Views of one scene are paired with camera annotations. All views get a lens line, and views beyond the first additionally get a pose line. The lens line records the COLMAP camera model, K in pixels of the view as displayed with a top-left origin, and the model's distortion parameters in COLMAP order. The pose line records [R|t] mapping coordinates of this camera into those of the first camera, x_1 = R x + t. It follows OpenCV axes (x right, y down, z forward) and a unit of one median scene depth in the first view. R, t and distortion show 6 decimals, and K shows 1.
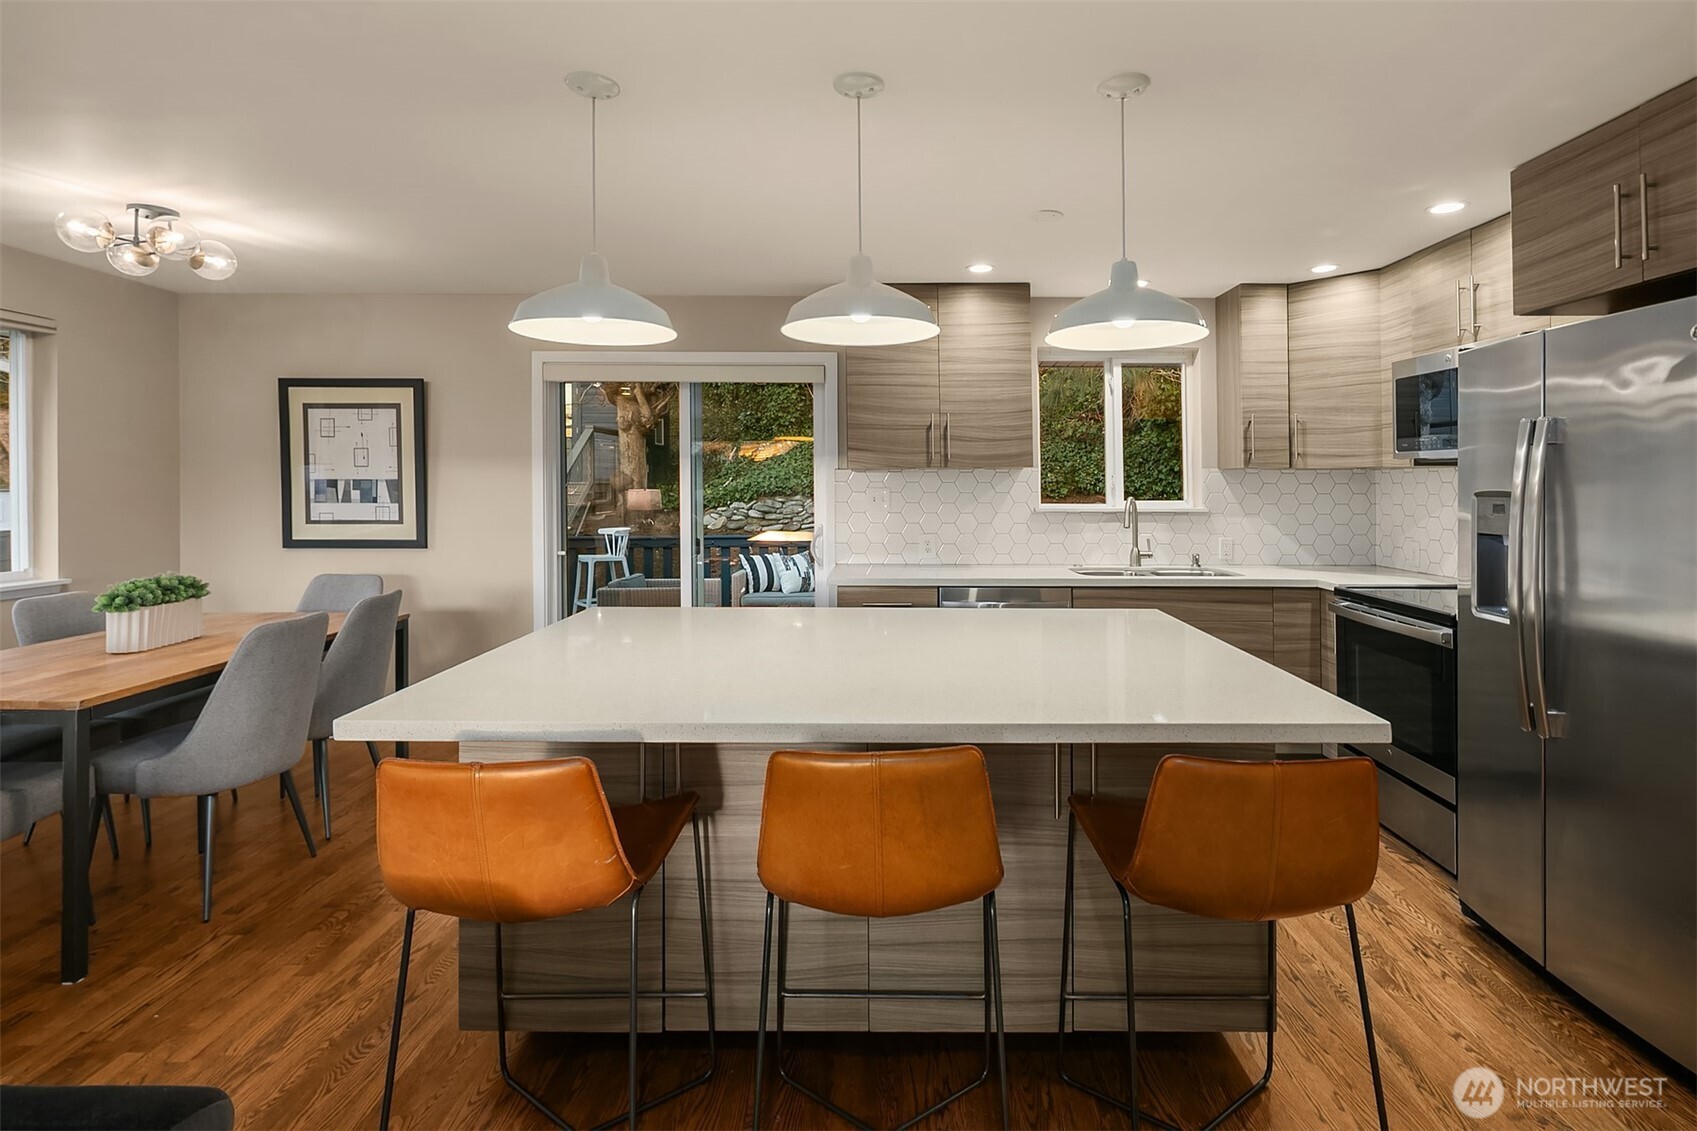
lens RADIAL K [[828.8, 0, 894.5], [0, 828.8, 490.6], [0, 0, 1]] dist [0.004947, -0.005521]
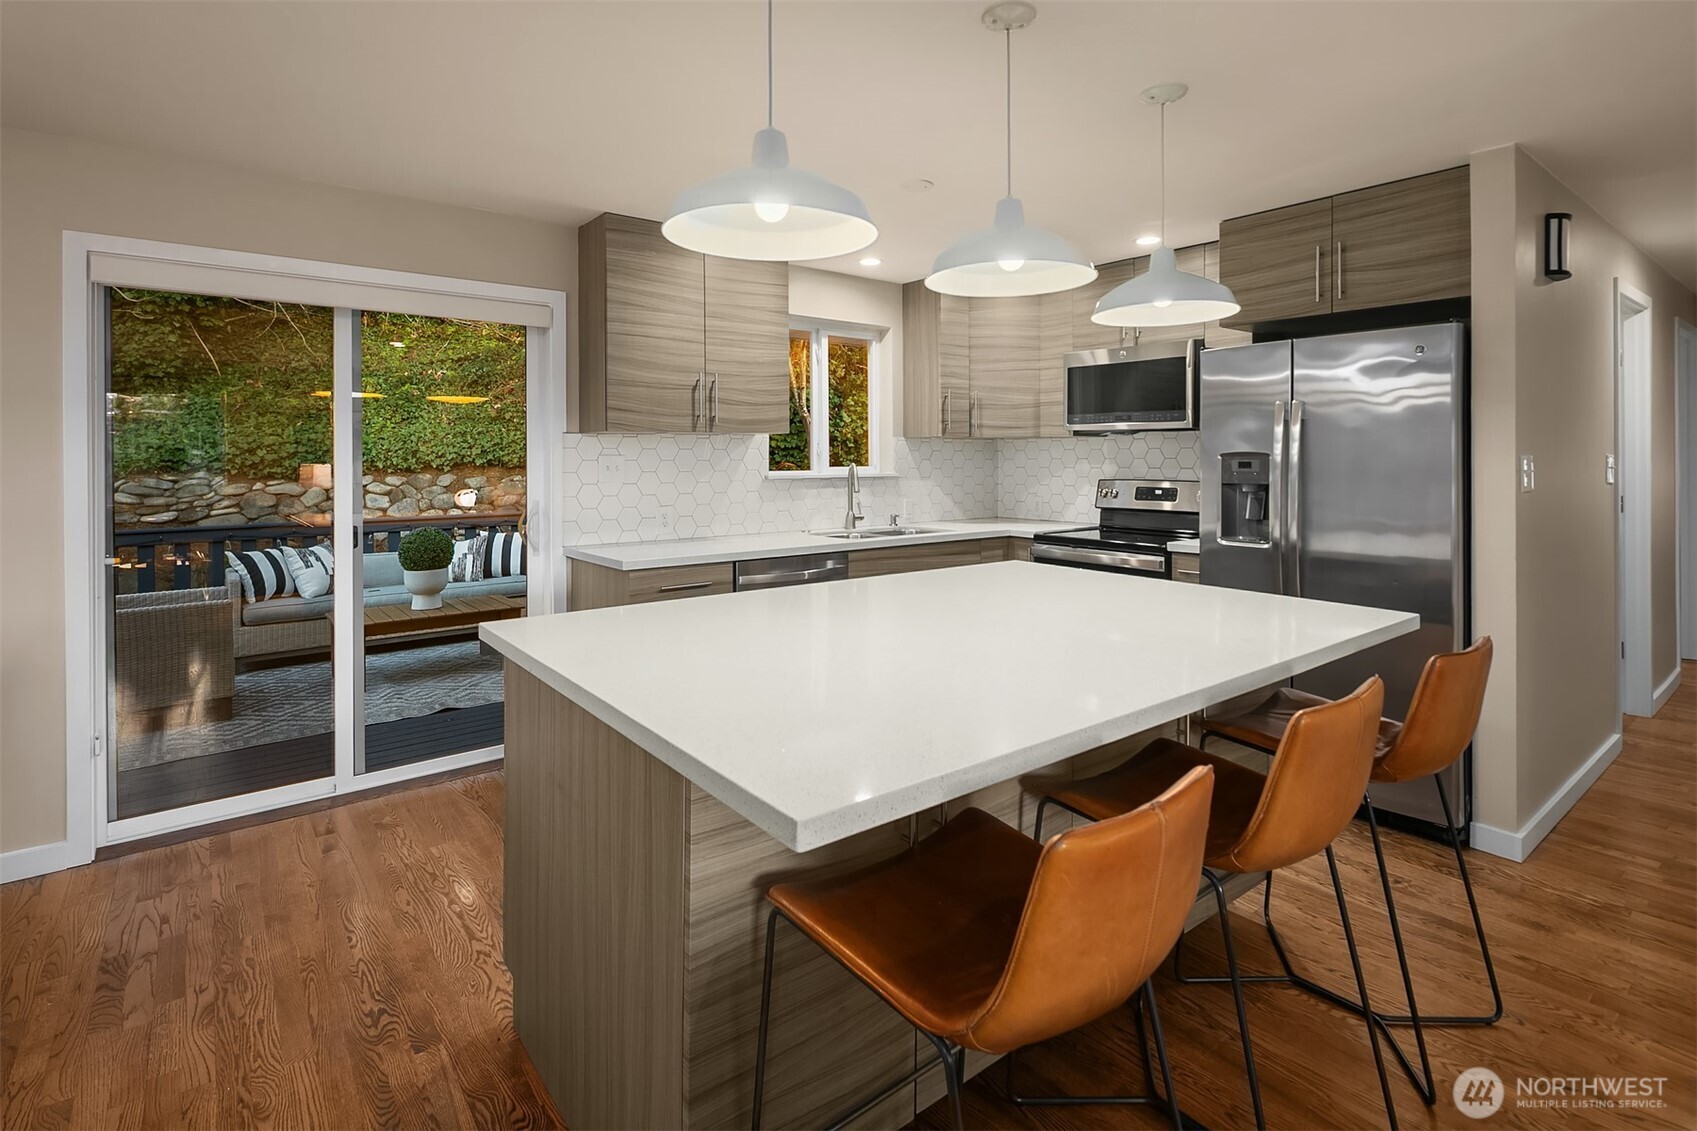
lens RADIAL K [[828.8, 0, 843.8], [0, 828.8, 459.0], [0, 0, 1]] dist [0.004947, -0.005521]
pose [[0.790743, -0.005547, 0.612123, -0.362947], [0.009010, 0.999956, -0.002577, 0.005129], [-0.612082, 0.007553, 0.790758, 0.173235]]
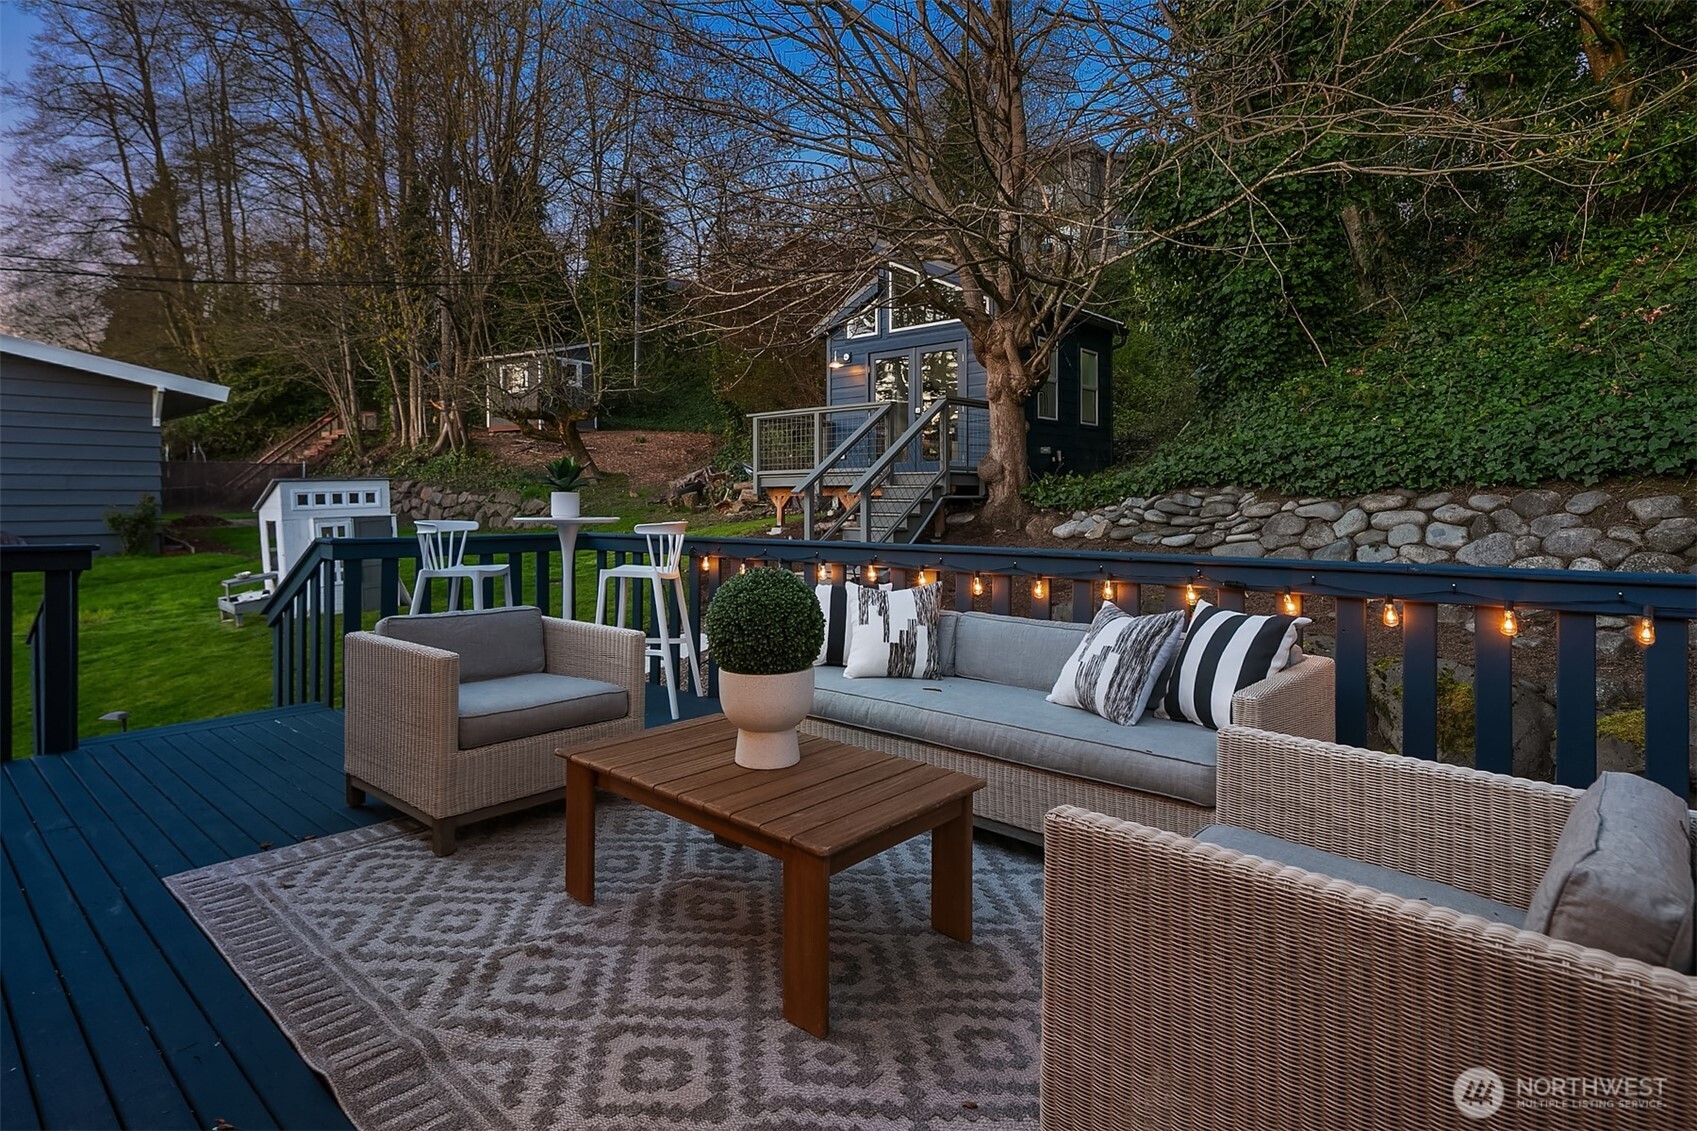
lens RADIAL K [[867.5, 0, 845.1], [0, 867.5, 463.7], [0, 0, 1]] dist [-0.000161, 0.001949]
pose [[0.736027, -0.026464, -0.676435, 0.308309], [-0.004384, 0.999028, -0.043855, 0.057596], [0.676938, 0.035244, 0.735196, 1.164830]]
